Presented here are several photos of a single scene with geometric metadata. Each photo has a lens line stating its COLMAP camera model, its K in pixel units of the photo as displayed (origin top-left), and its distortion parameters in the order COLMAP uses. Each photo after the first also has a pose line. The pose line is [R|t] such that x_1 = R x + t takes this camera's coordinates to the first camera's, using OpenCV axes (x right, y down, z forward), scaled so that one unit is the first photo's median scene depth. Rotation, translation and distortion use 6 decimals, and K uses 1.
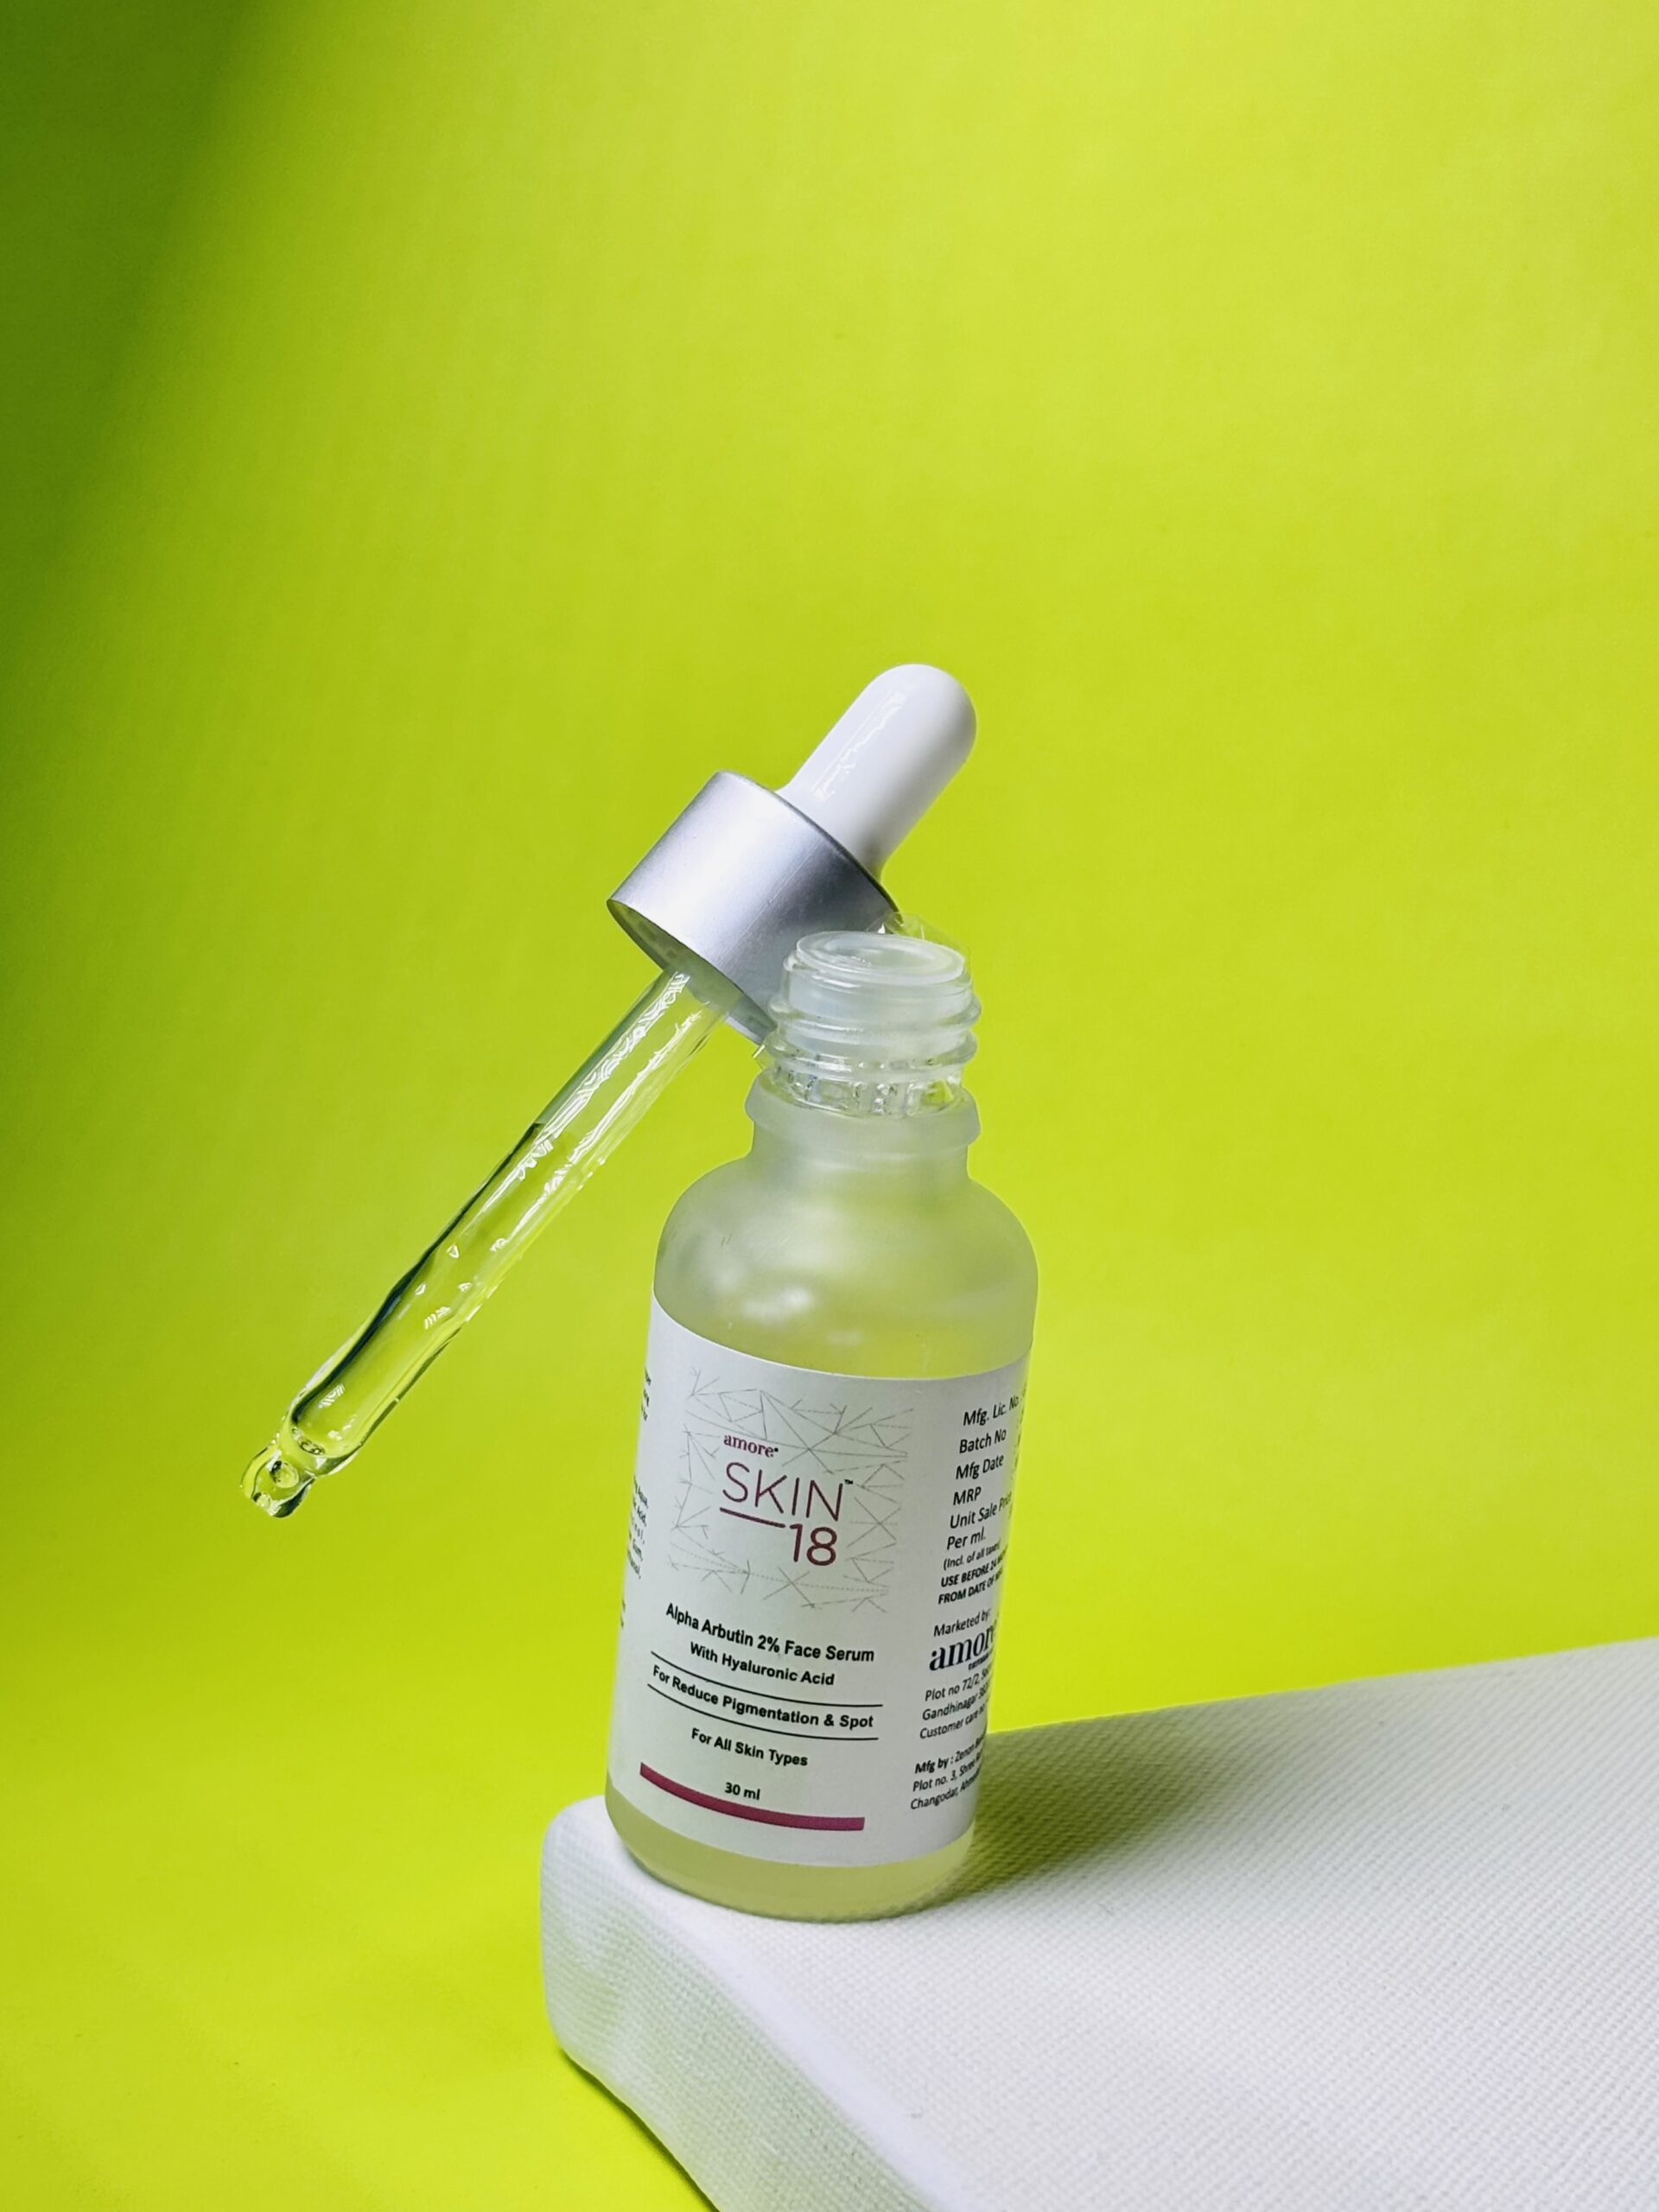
lens RADIAL K [[4070.0, 0, 829.5], [0, 4070.0, 1106.0], [0, 0, 1]] dist [0.247102, -1.130415]
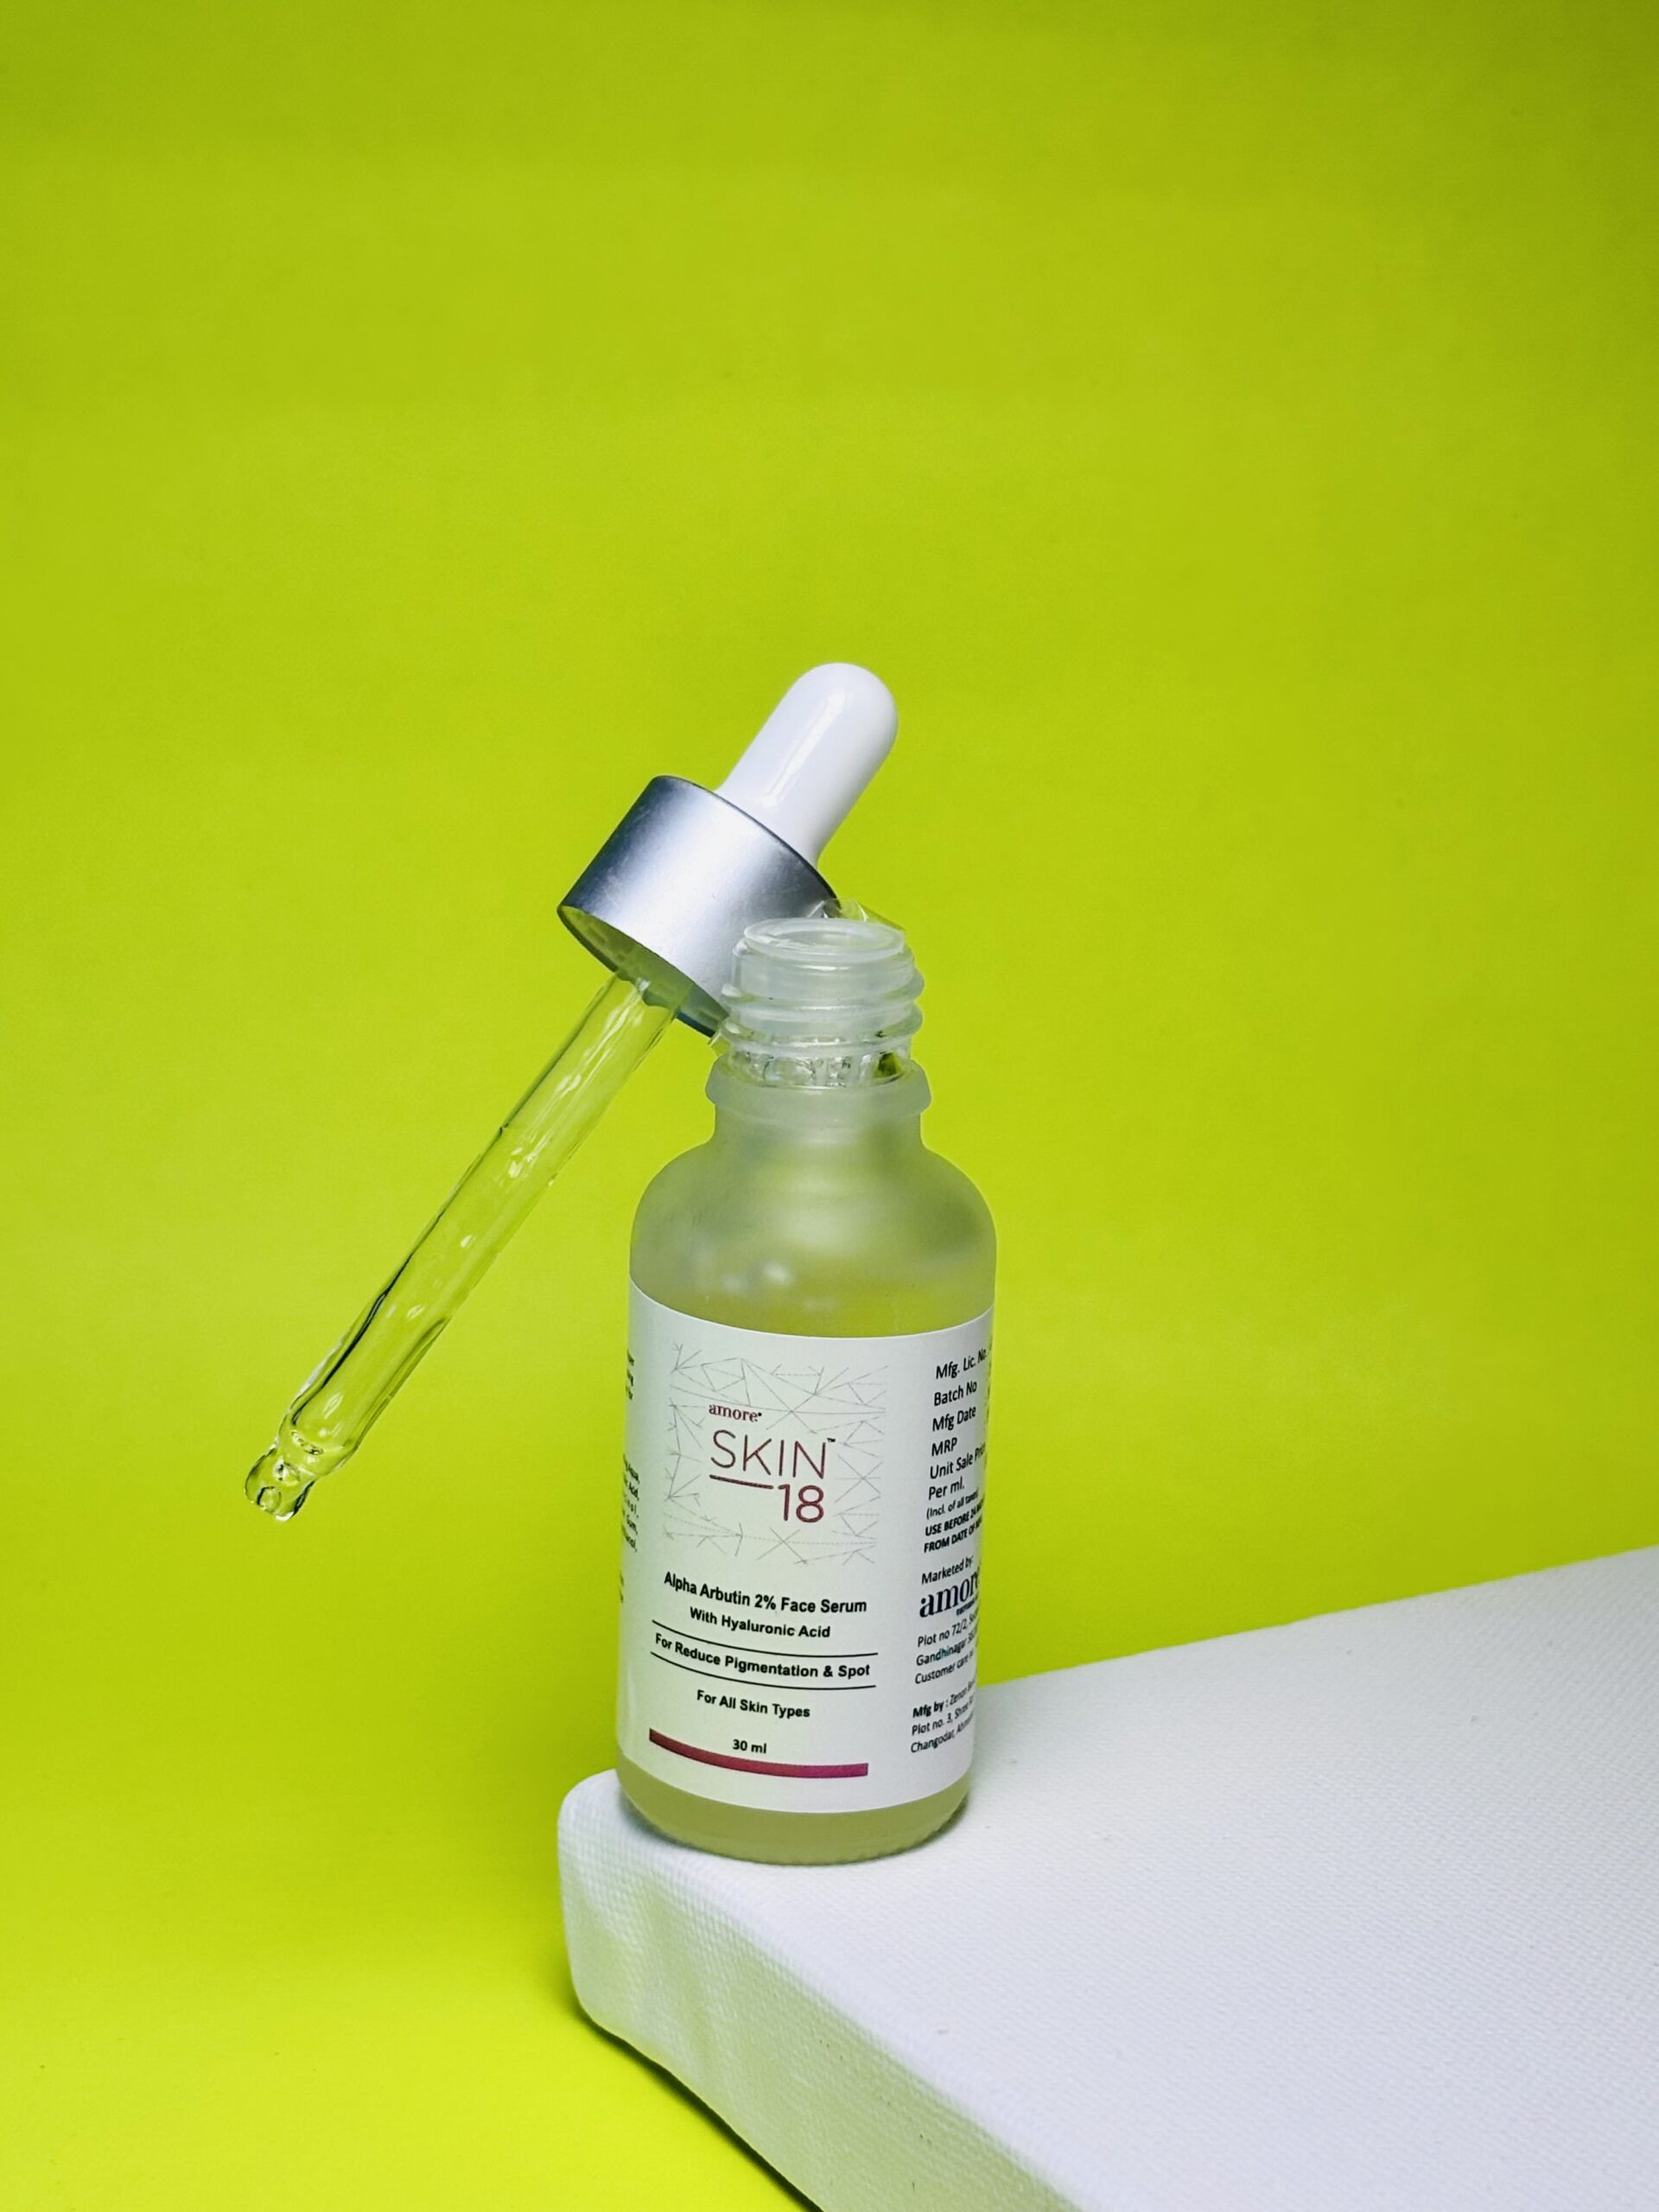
lens RADIAL K [[4070.0, 0, 829.5], [0, 4070.0, 1106.0], [0, 0, 1]] dist [0.247102, -1.130415]
pose [[0.997096, -0.071520, 0.026154, -0.016628], [0.072006, 0.997240, -0.018117, 0.025136], [-0.024786, 0.019947, 0.999494, -0.045512]]
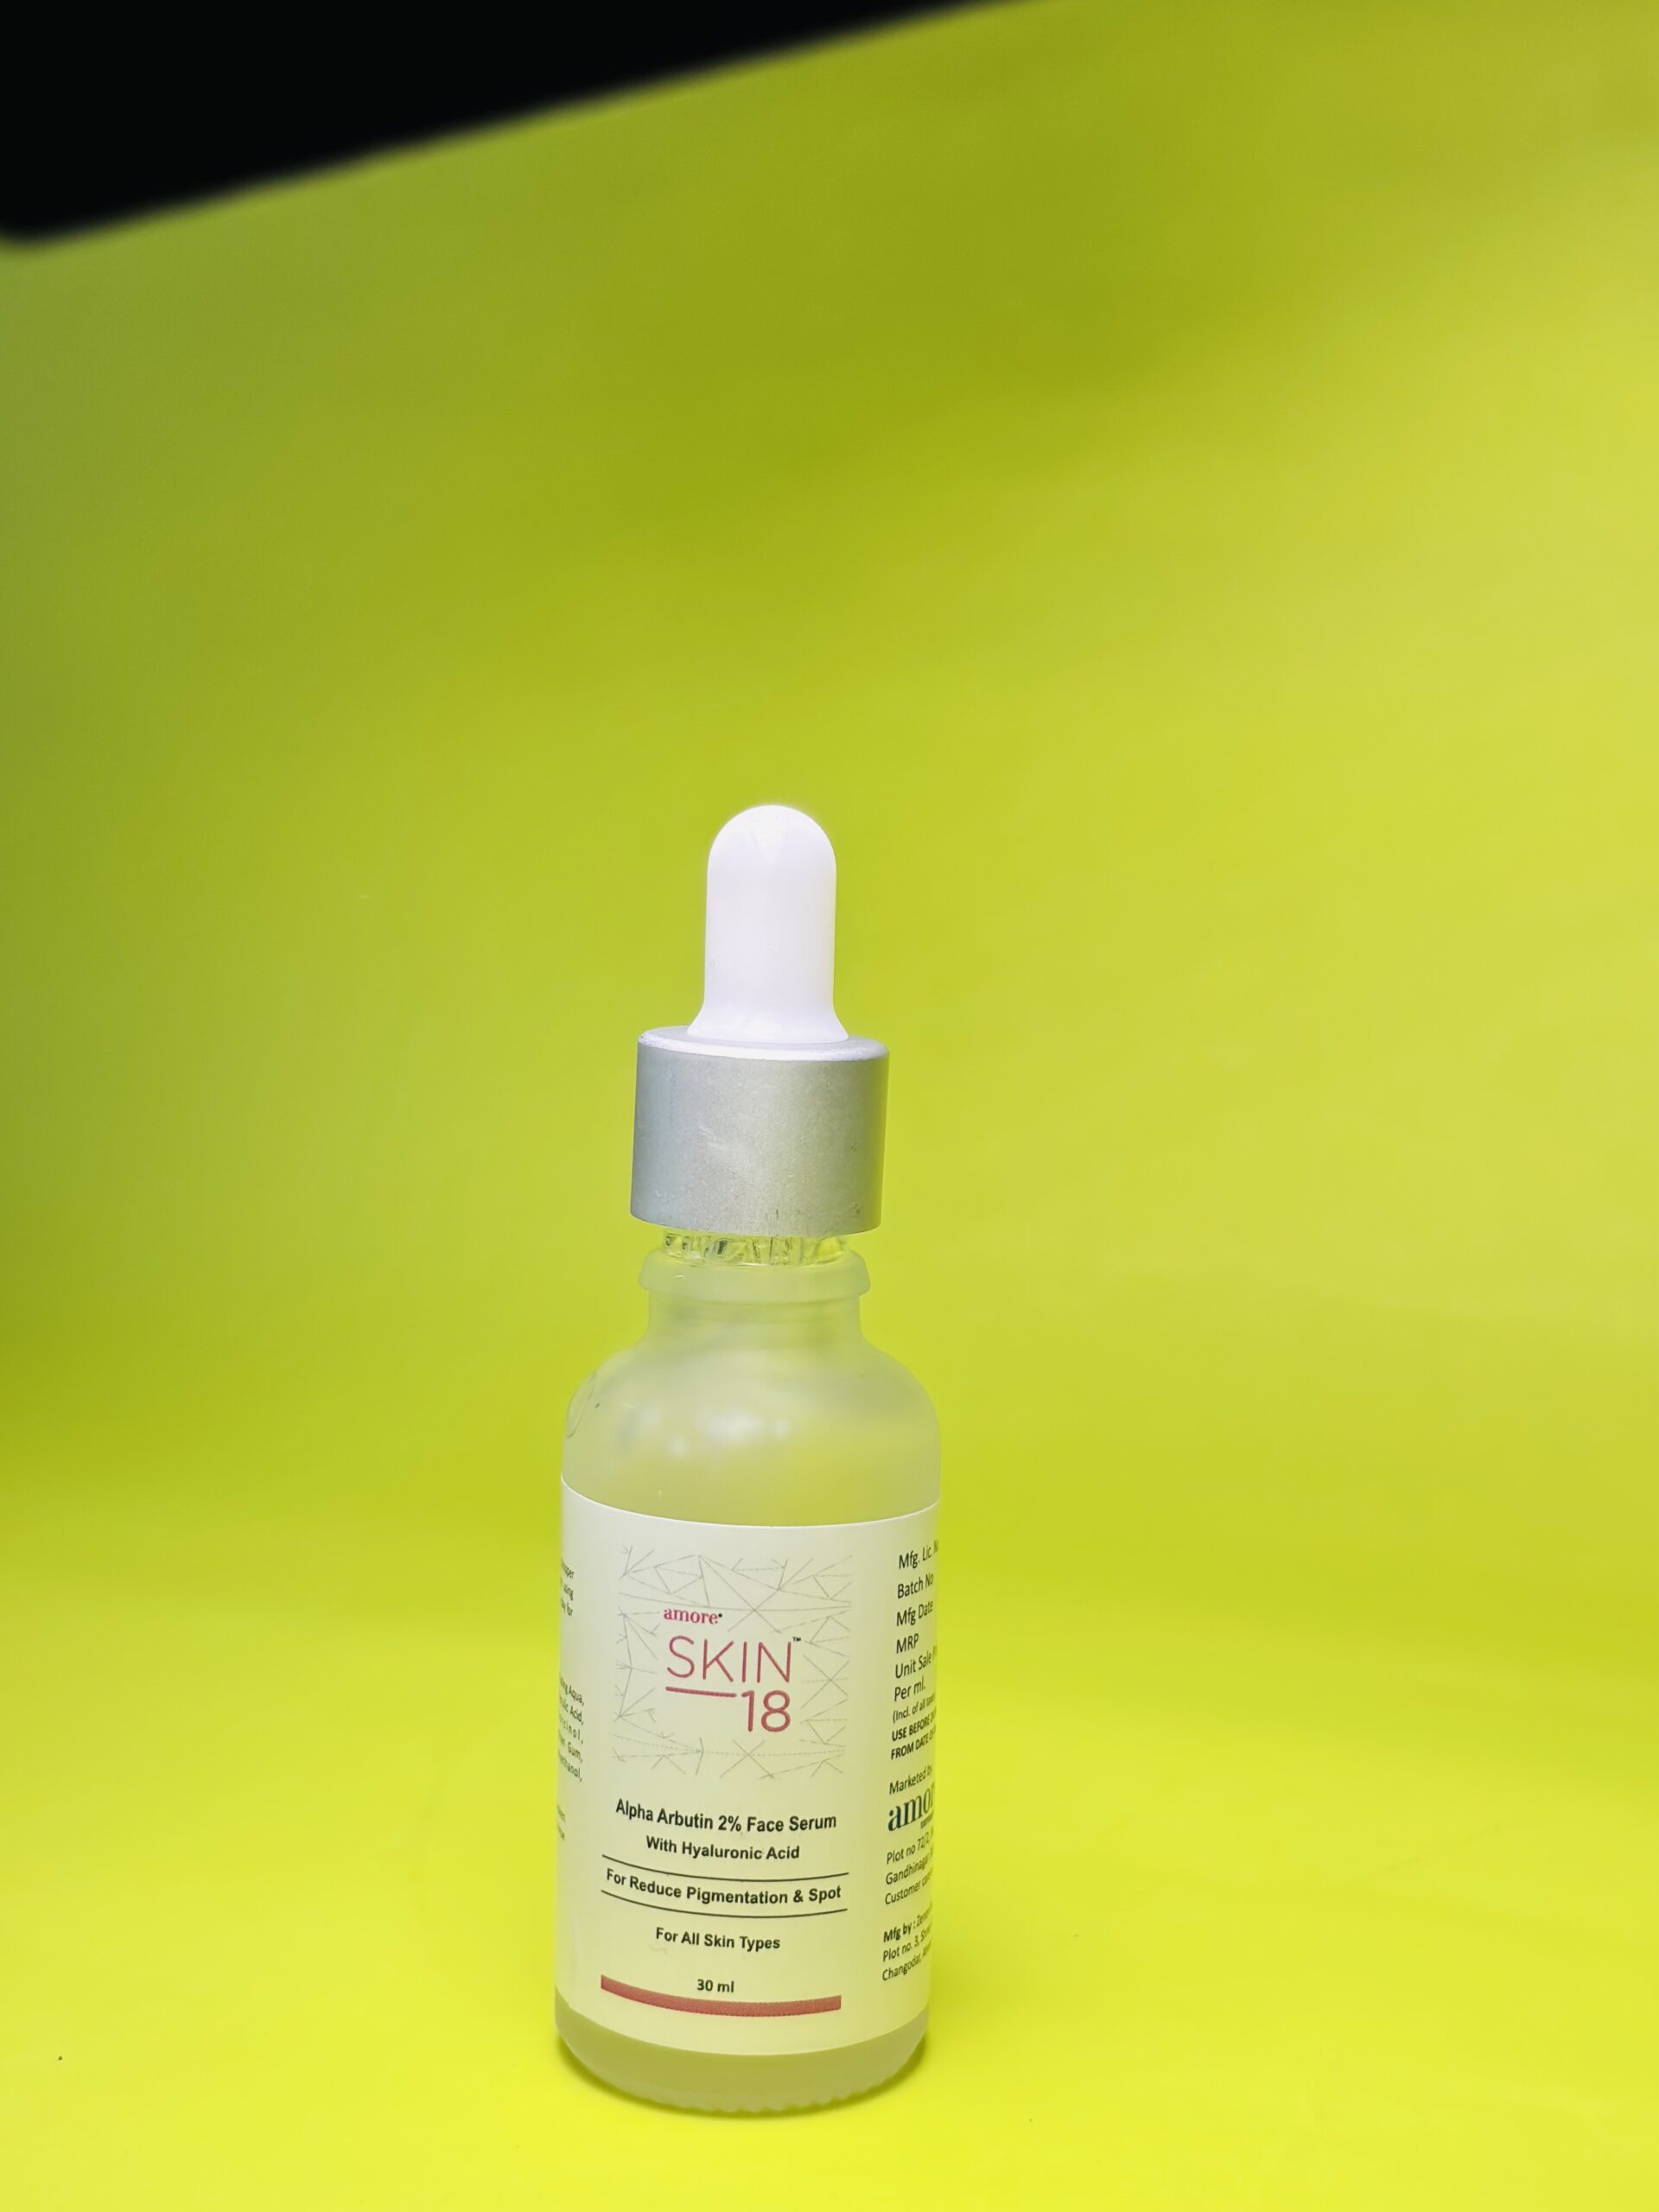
lens RADIAL K [[2786.8, 0, 829.5], [0, 2786.8, 1106.0], [0, 0, 1]] dist [0.242096, -1.136163]
pose [[0.980625, -0.097103, 0.170135, -0.088653], [0.125436, 0.978351, -0.164608, 0.077213], [-0.150468, 0.182759, 0.971575, 0.309882]]
